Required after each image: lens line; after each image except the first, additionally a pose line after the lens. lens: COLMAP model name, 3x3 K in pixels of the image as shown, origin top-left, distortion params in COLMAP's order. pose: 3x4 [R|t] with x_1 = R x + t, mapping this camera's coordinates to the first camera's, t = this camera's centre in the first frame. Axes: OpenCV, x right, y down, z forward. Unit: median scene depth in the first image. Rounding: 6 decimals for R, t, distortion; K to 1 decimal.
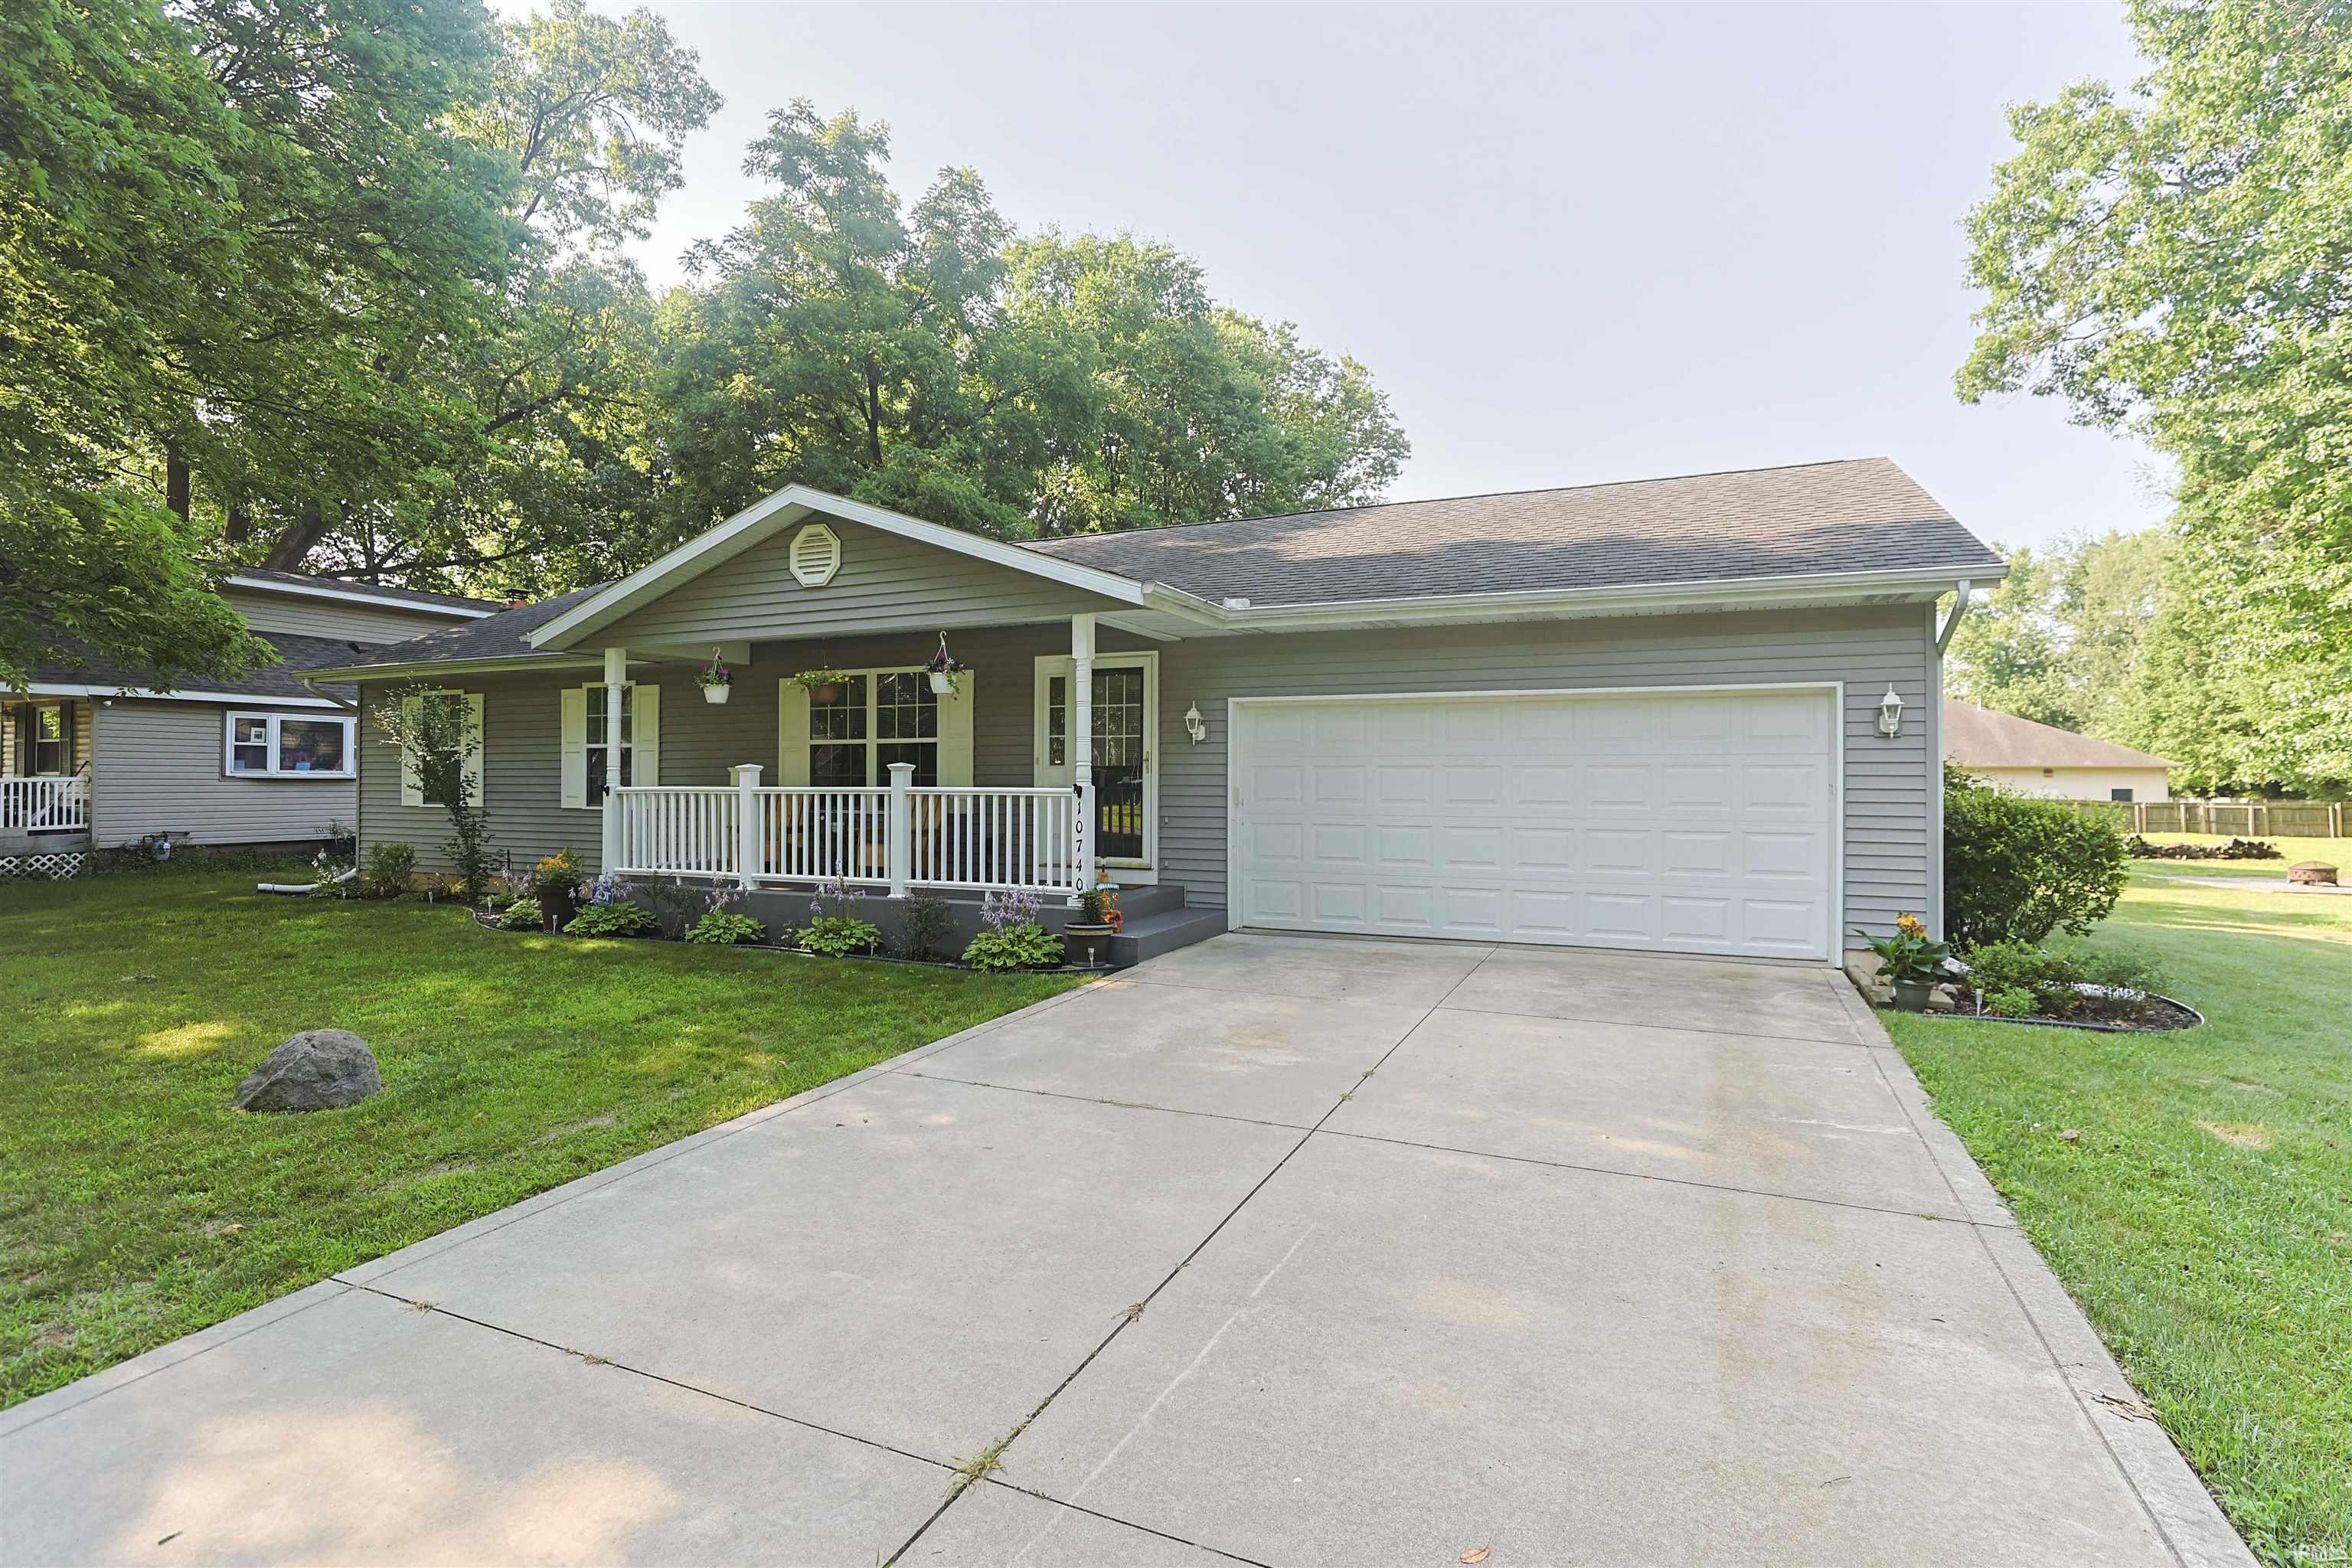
lens RADIAL K [[1136.6, 0, 1172.2], [0, 1136.6, 779.5], [0, 0, 1]] dist [-0.015247, 0.007059]
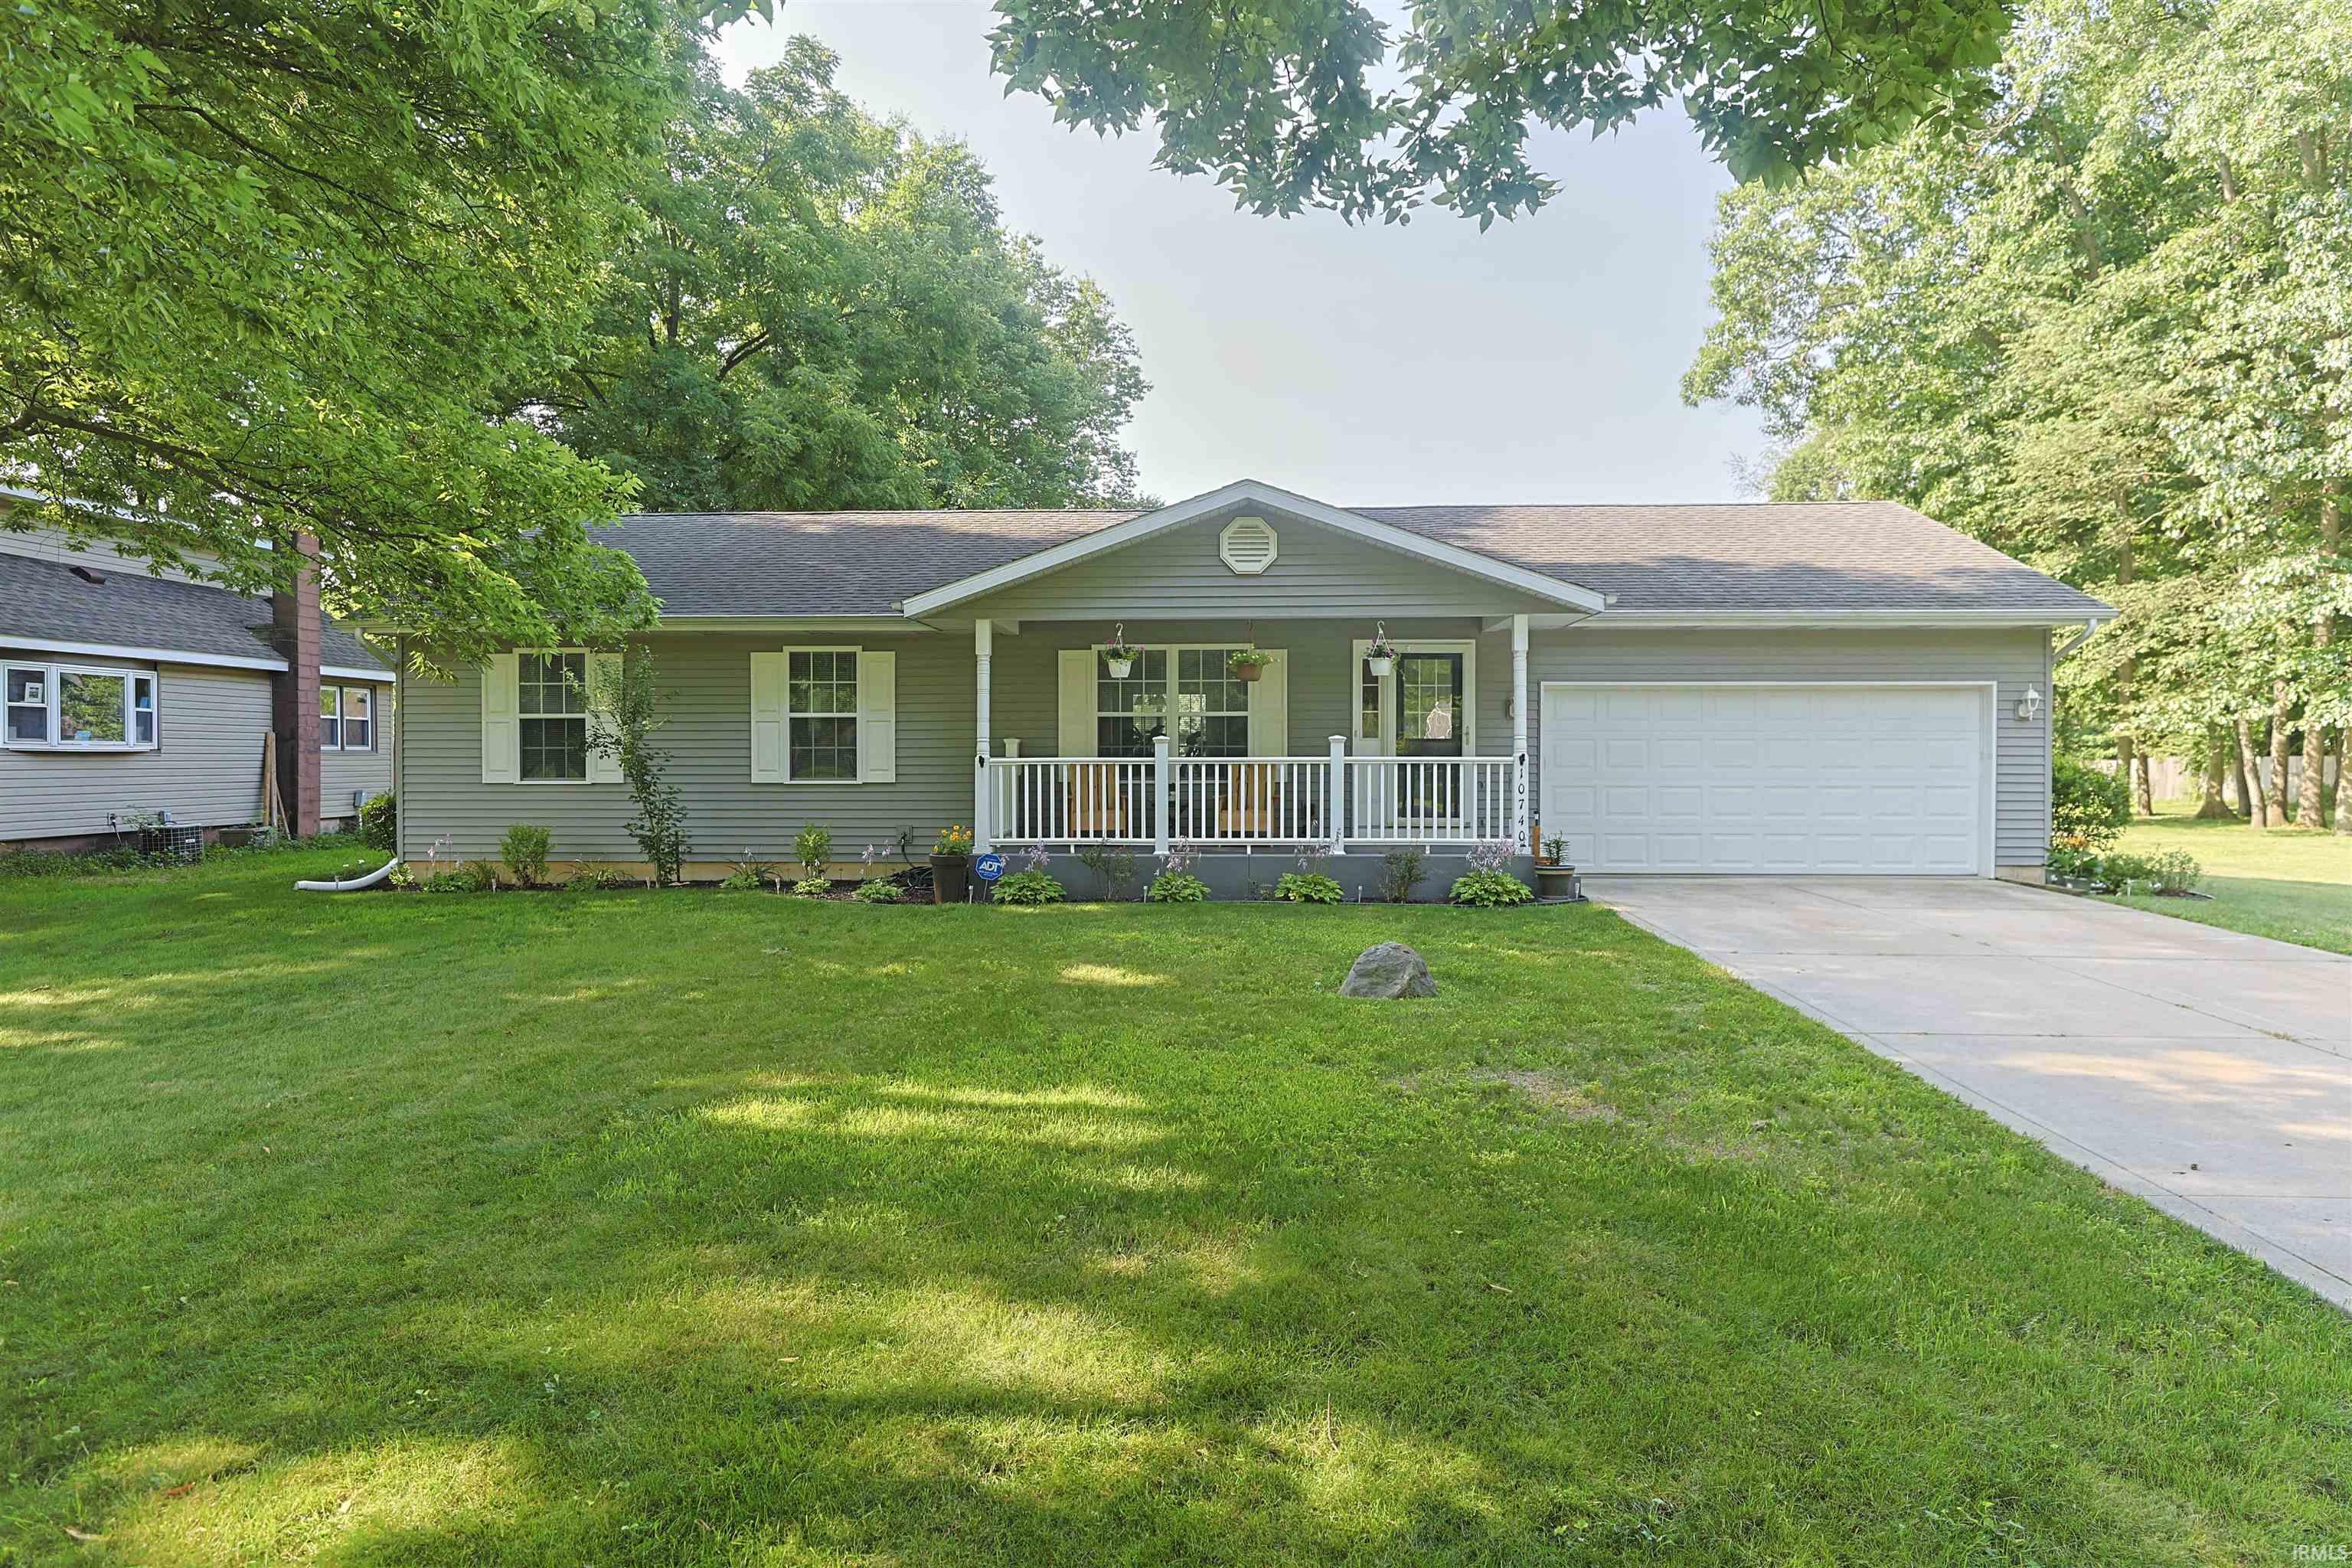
lens RADIAL K [[1361.7, 0, 1181.0], [0, 1361.7, 783.6], [0, 0, 1]] dist [-0.012174, -0.000362]
pose [[0.931830, -0.010724, 0.362738, -0.701480], [0.001941, 0.999696, 0.024568, -0.000045], [-0.362891, -0.022189, 0.931567, -0.168324]]
